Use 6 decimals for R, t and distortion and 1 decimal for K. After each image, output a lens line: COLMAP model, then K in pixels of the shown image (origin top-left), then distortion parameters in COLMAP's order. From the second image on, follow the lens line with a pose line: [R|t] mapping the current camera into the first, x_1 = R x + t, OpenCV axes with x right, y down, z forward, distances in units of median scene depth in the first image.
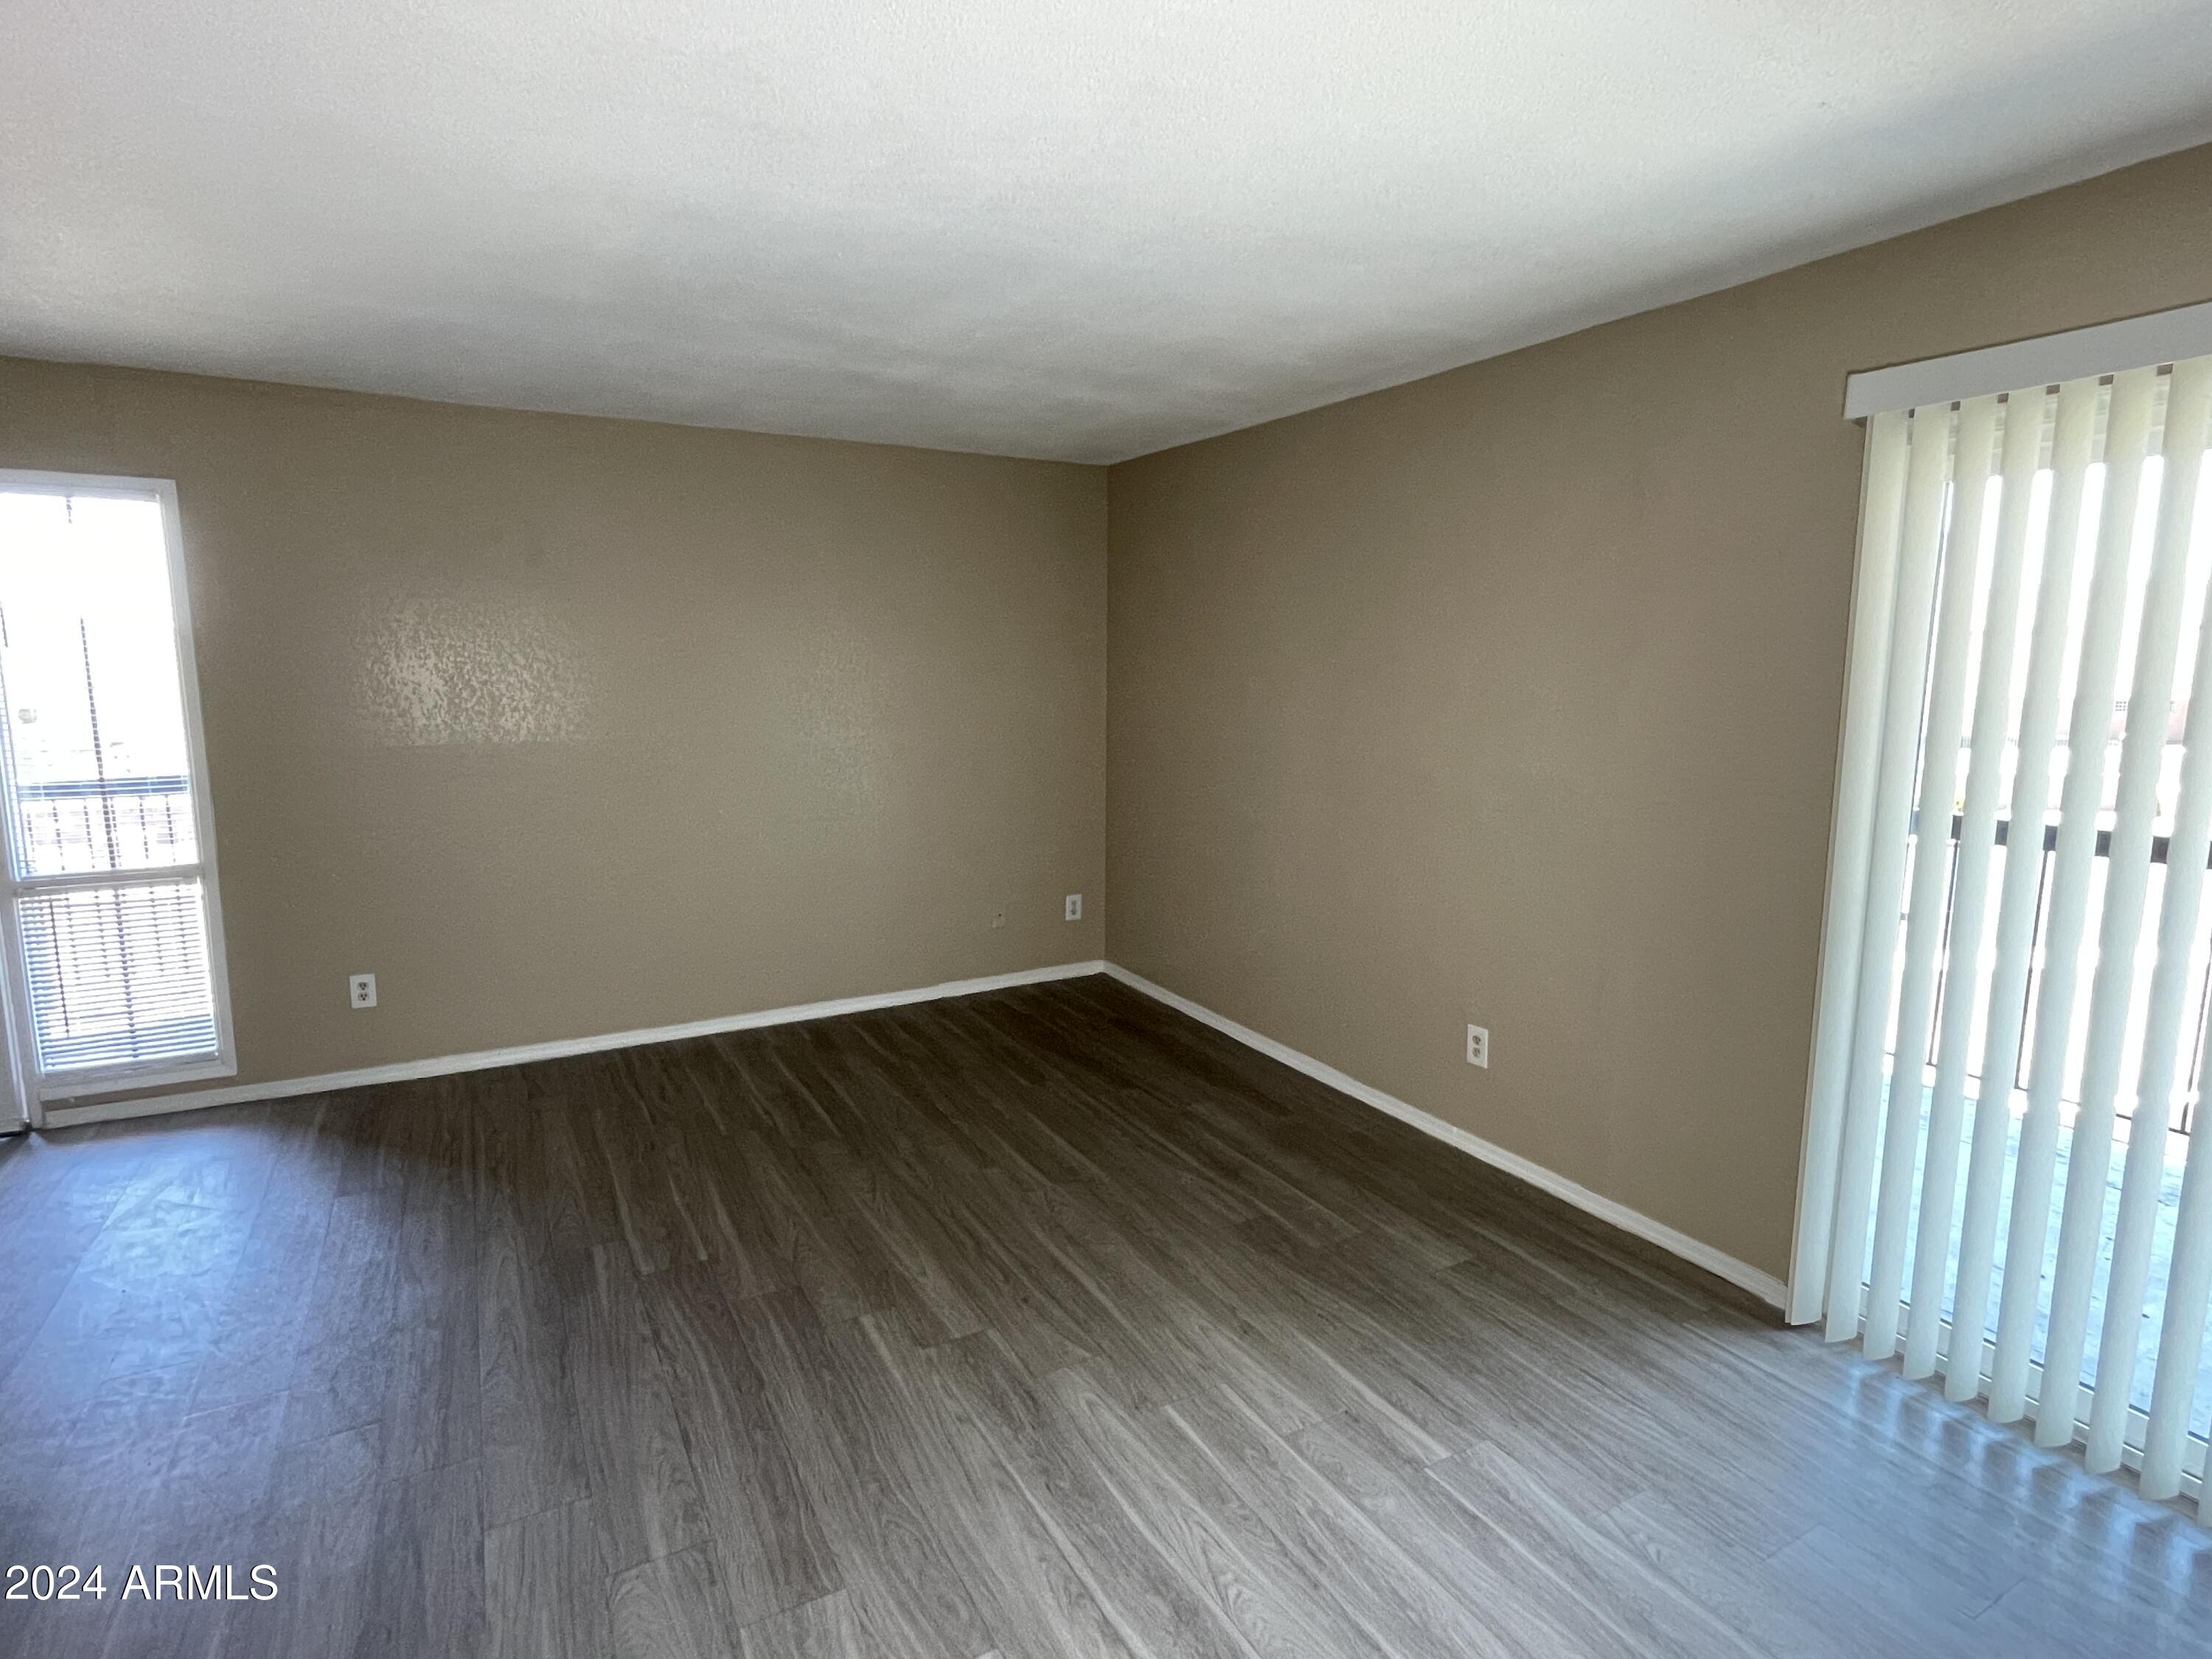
lens RADIAL K [[1131.0, 0, 1110.2], [0, 1131.0, 827.0], [0, 0, 1]] dist [-0.003204, 0.000512]
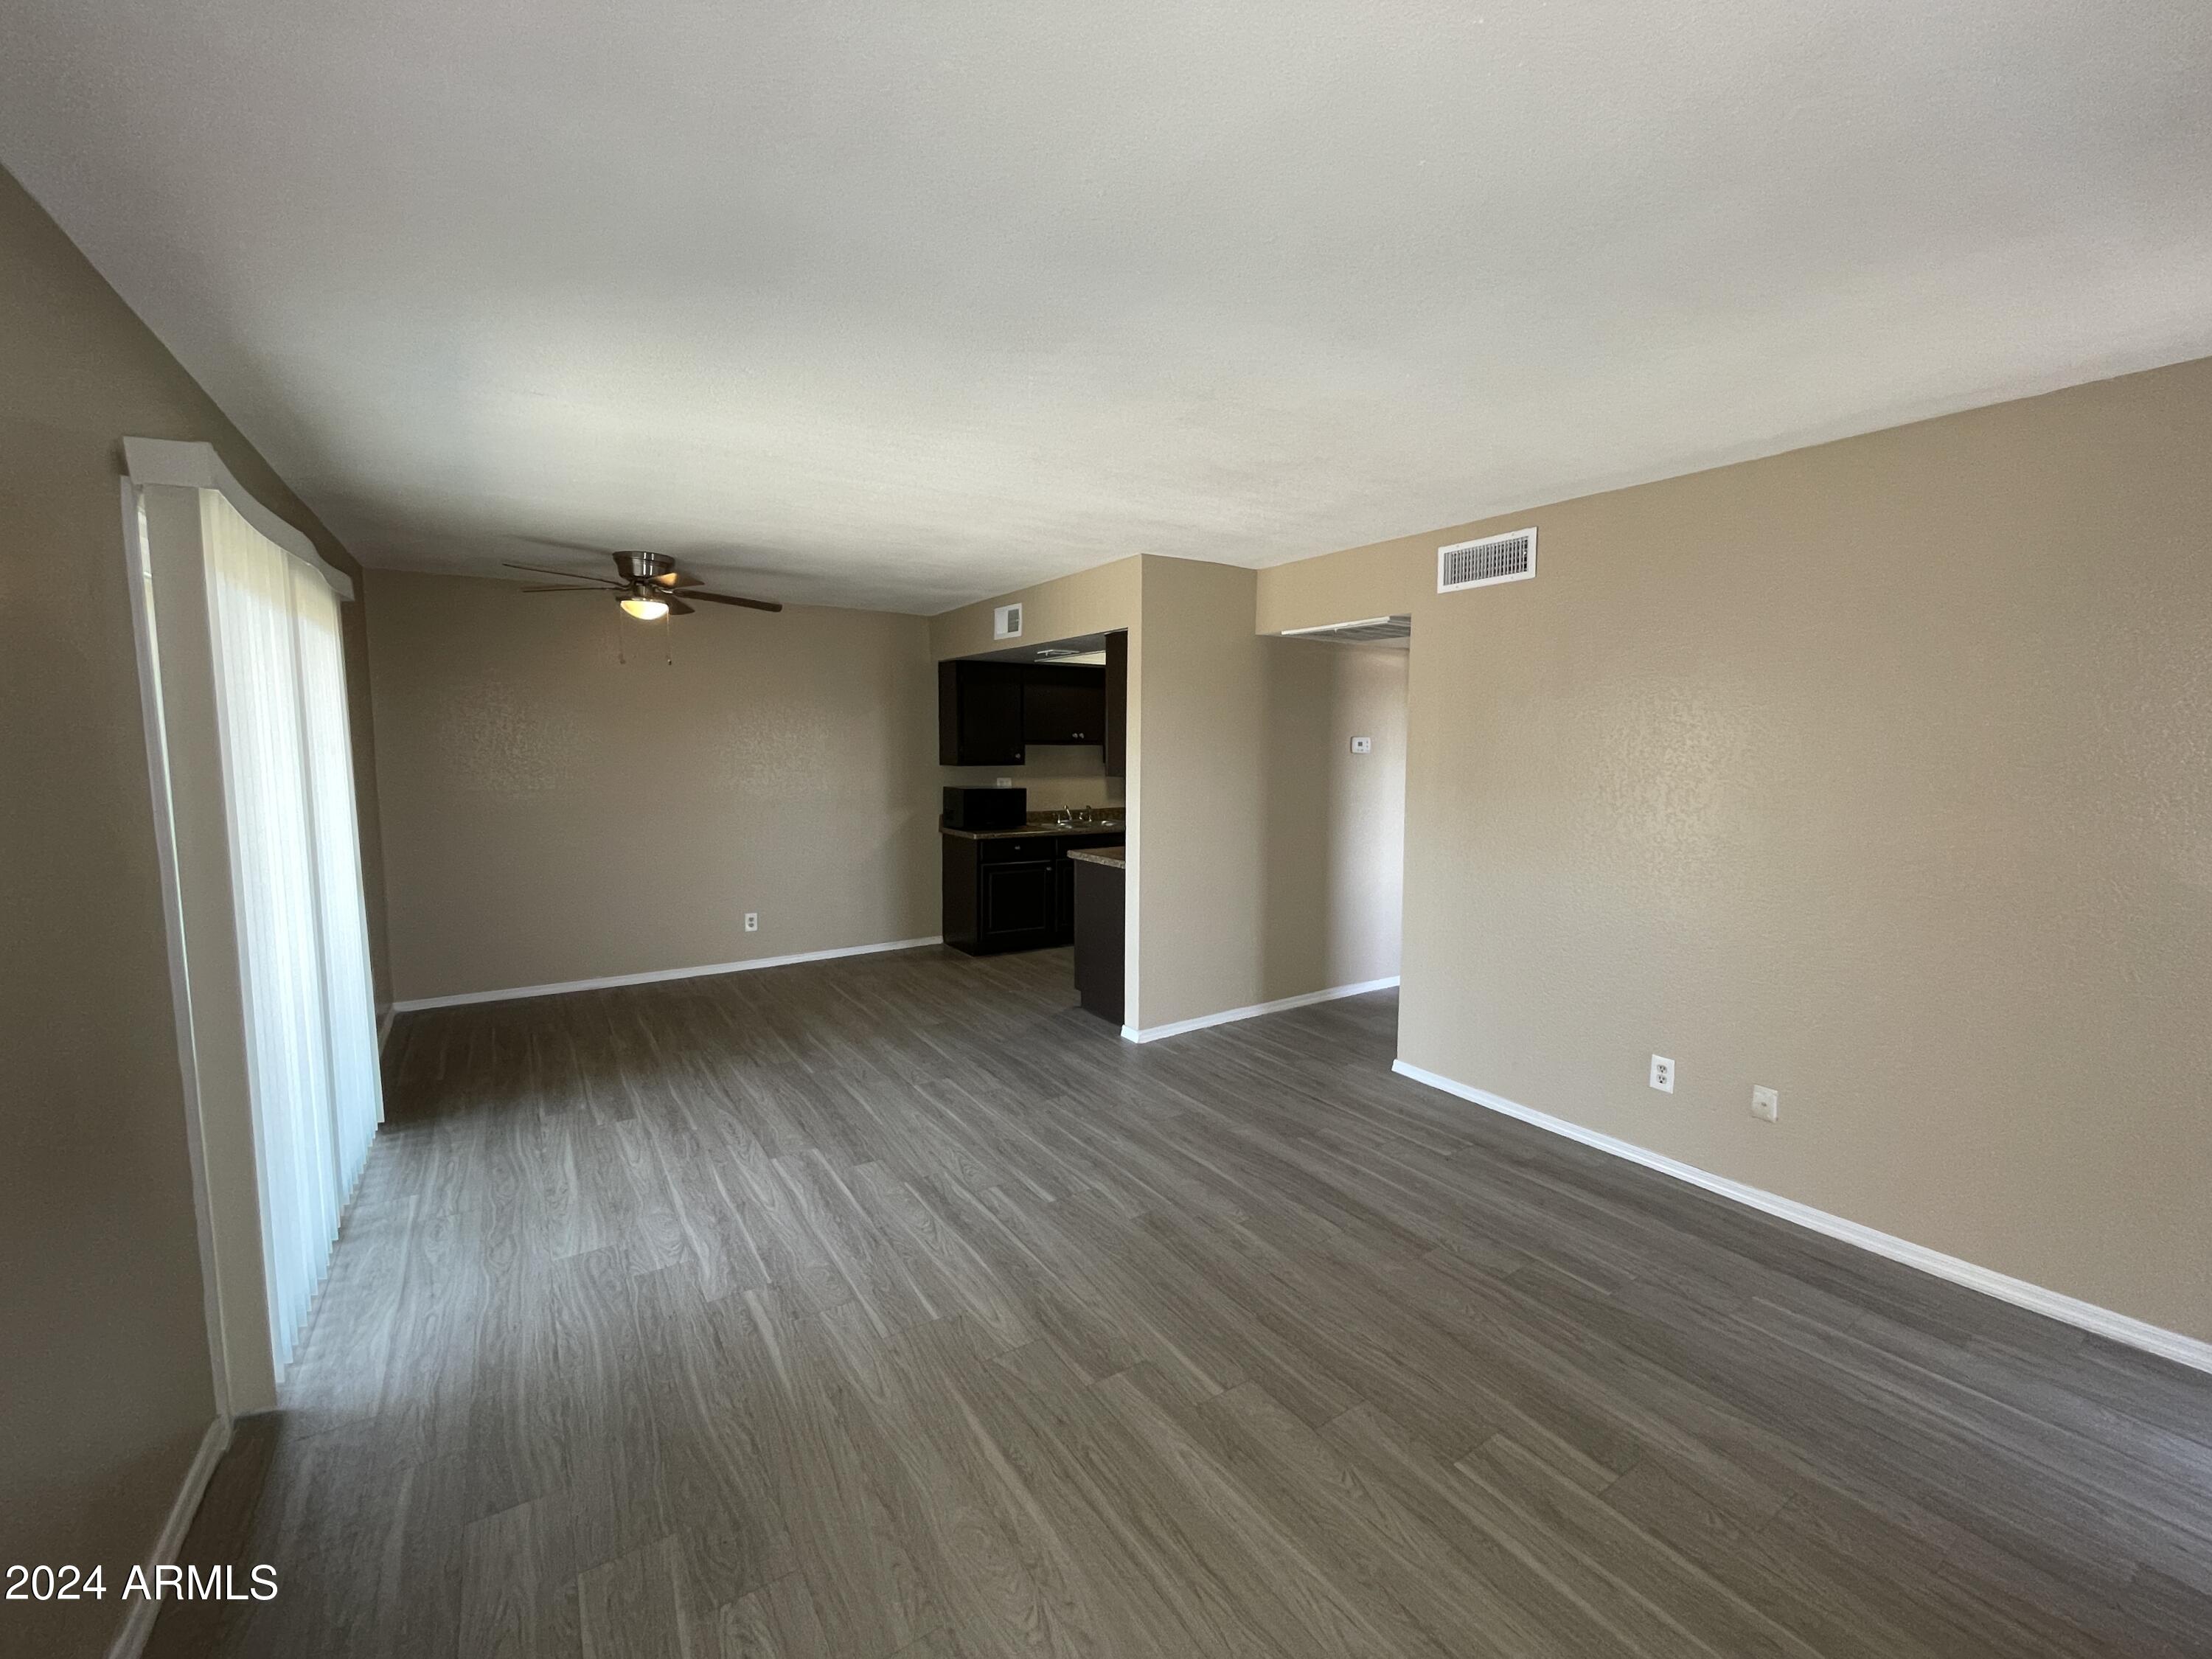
lens RADIAL K [[910.3, 0, 1106.0], [0, 910.3, 826.3], [0, 0, 1]] dist [0.004322, 0.000247]
pose [[-0.997695, -0.002057, -0.067826, -0.064002], [-0.017871, 0.972220, 0.233387, -0.249494], [0.065462, 0.234062, -0.970015, 1.720969]]
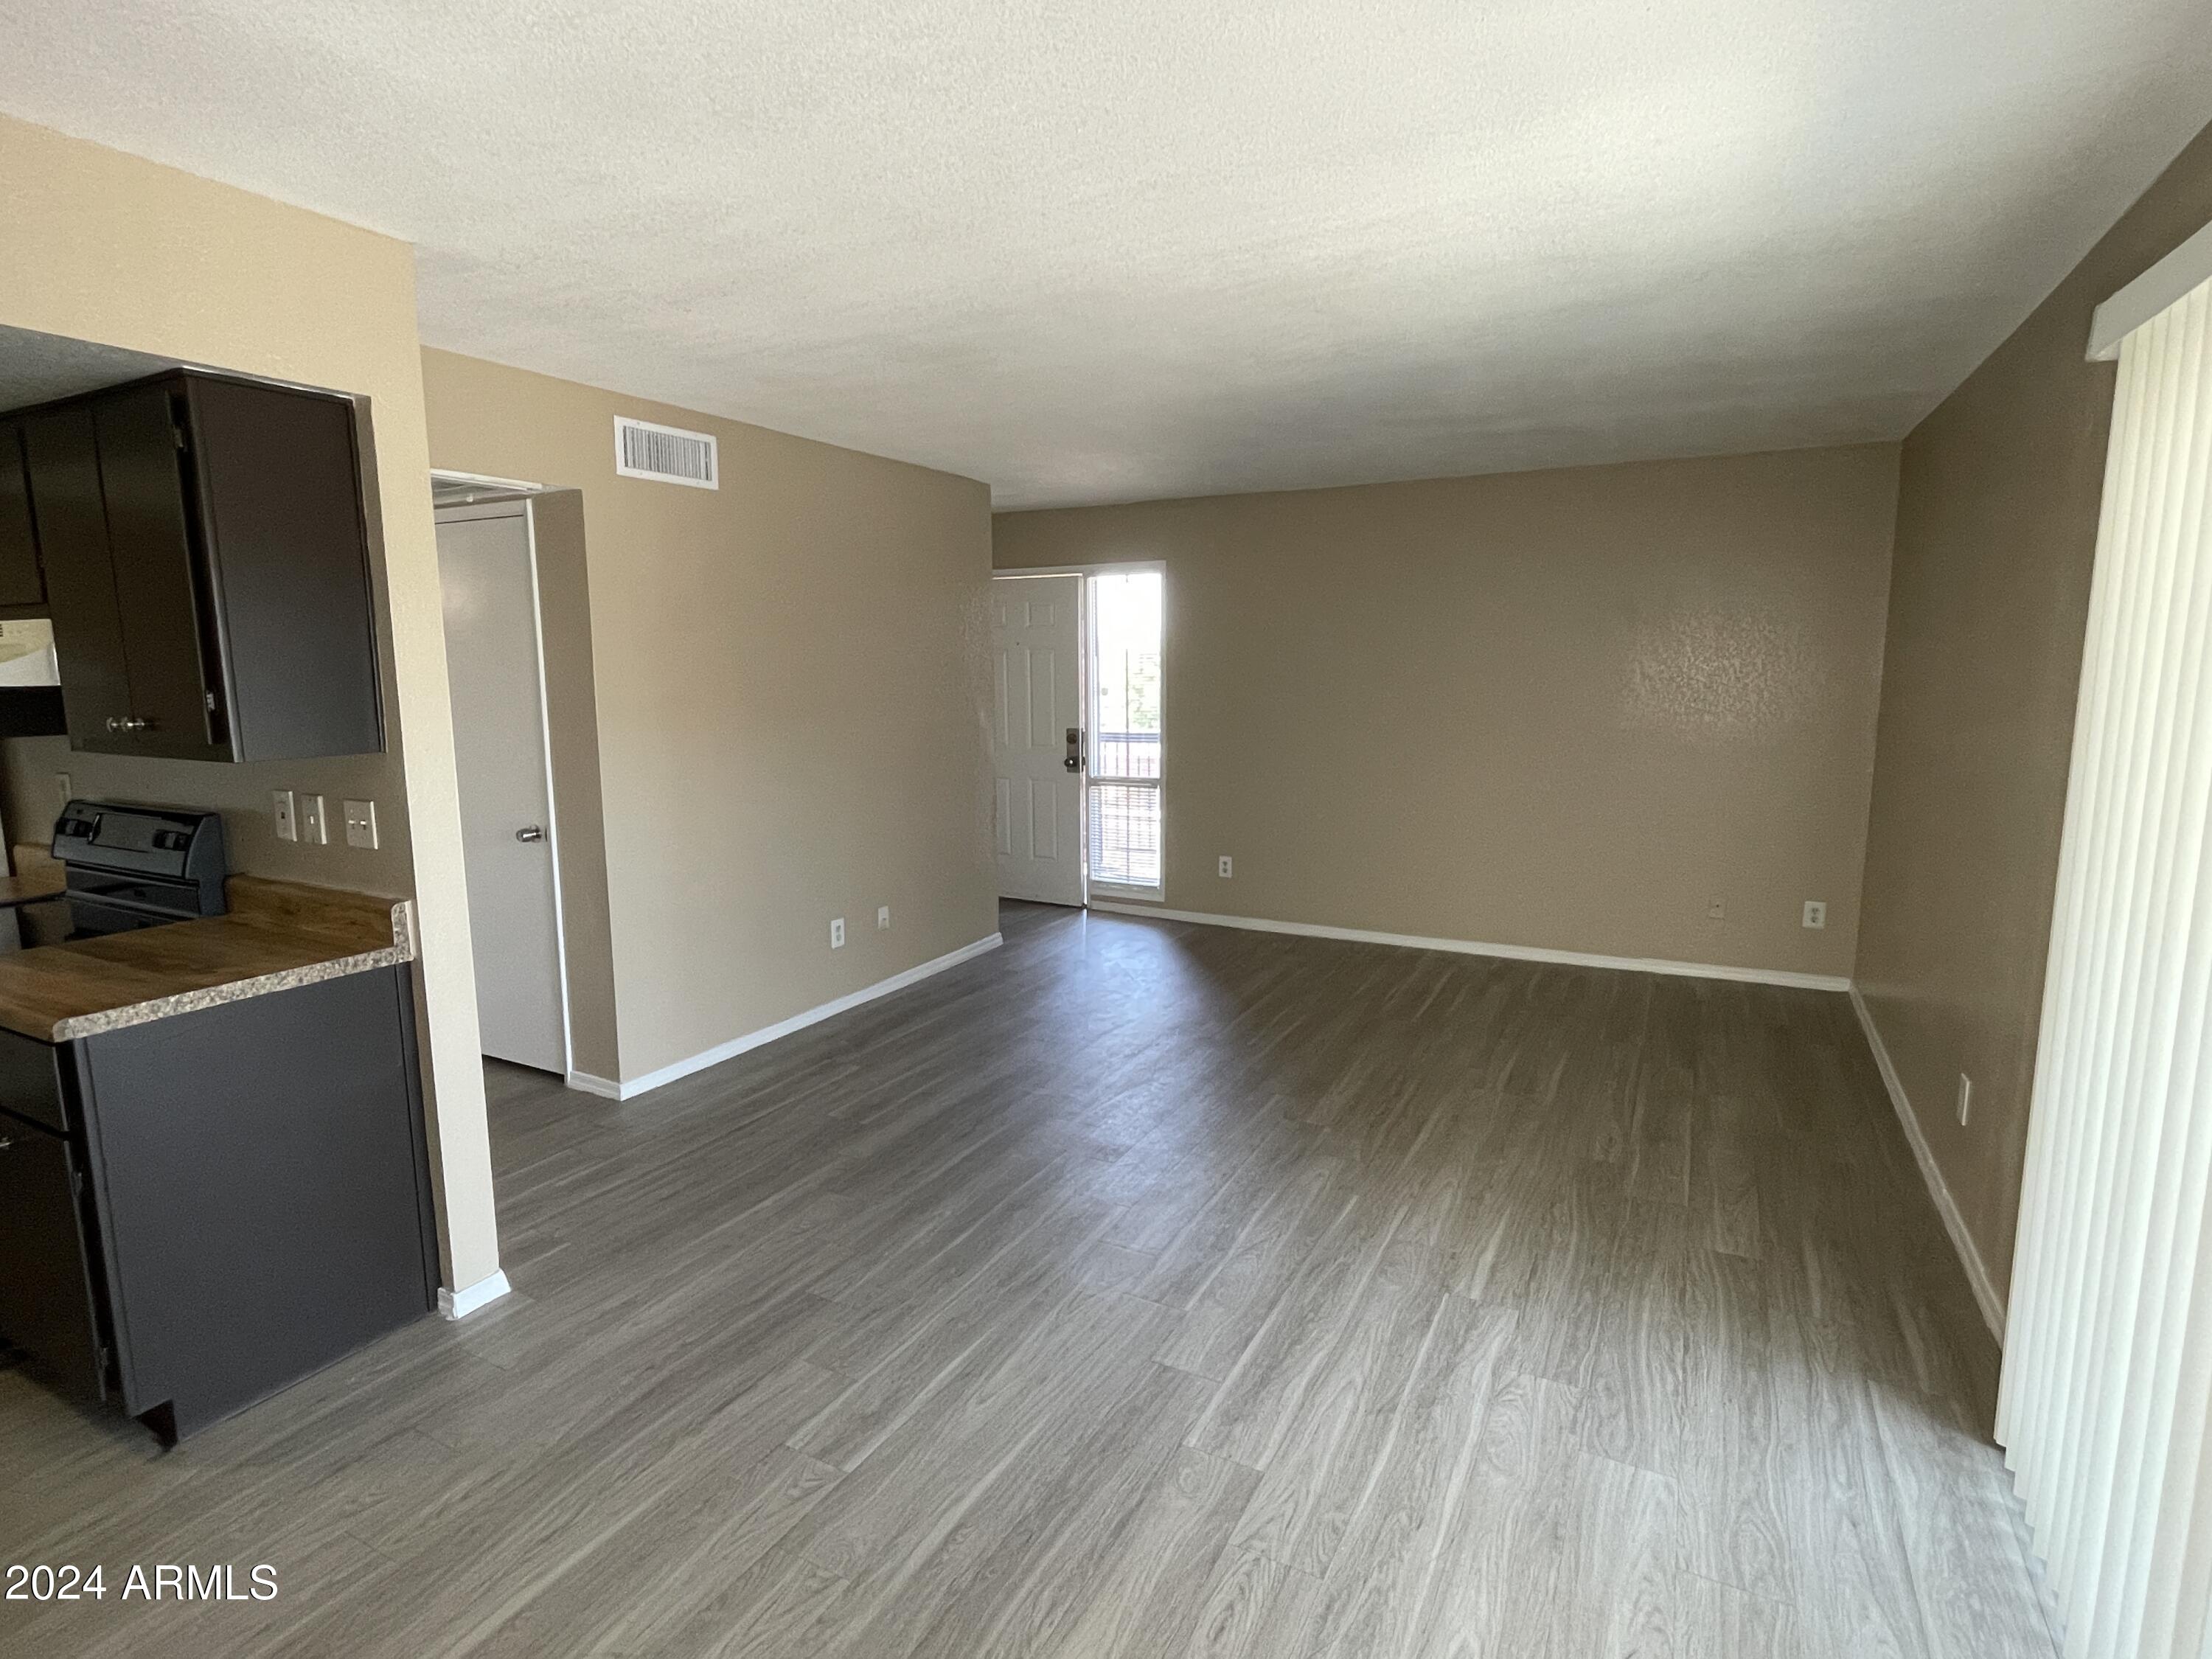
lens RADIAL K [[1123.8, 0, 1100.7], [0, 1123.8, 830.9], [0, 0, 1]] dist [-0.004148, 0.001052]
pose [[0.536442, 0.117570, -0.835707, 0.896859], [-0.111206, 0.991461, 0.068098, 0.008102], [0.836578, 0.056405, 0.544936, -0.037079]]
